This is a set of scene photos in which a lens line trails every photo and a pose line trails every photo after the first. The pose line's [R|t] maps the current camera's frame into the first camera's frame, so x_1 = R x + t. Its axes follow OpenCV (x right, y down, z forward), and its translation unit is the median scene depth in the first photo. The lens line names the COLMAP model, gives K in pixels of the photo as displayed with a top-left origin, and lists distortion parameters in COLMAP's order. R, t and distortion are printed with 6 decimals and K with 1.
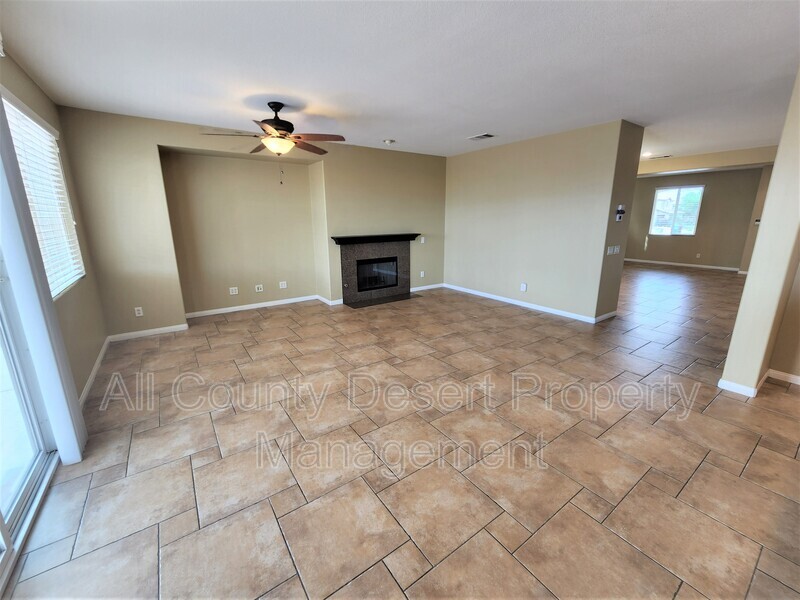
lens RADIAL K [[330.9, 0, 401.7], [0, 330.9, 295.1], [0, 0, 1]] dist [-0.002224, -0.001020]
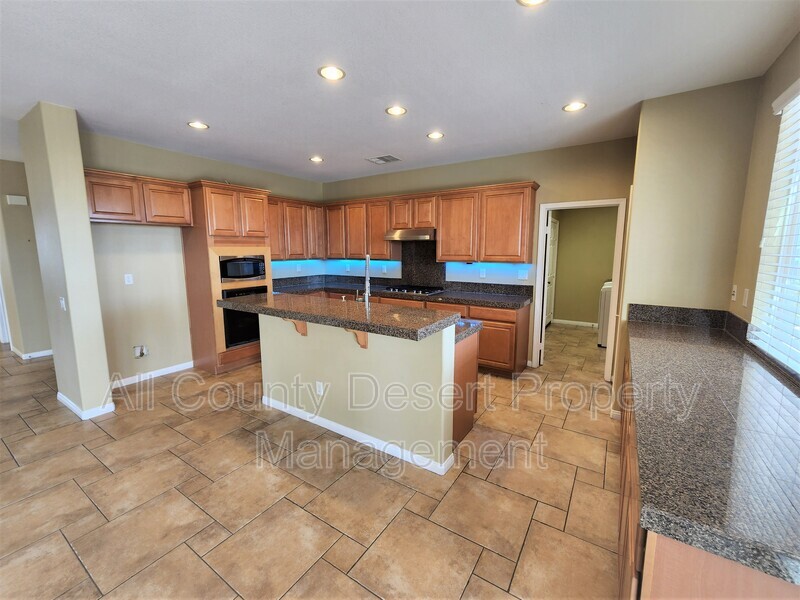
lens RADIAL K [[330.9, 0, 402.1], [0, 330.9, 296.0], [0, 0, 1]] dist [-0.002224, -0.001020]
pose [[-0.366203, -0.126437, 0.921905, -0.234335], [0.219722, 0.950962, 0.217701, -0.074239], [-0.904222, 0.282285, -0.320464, 0.304181]]
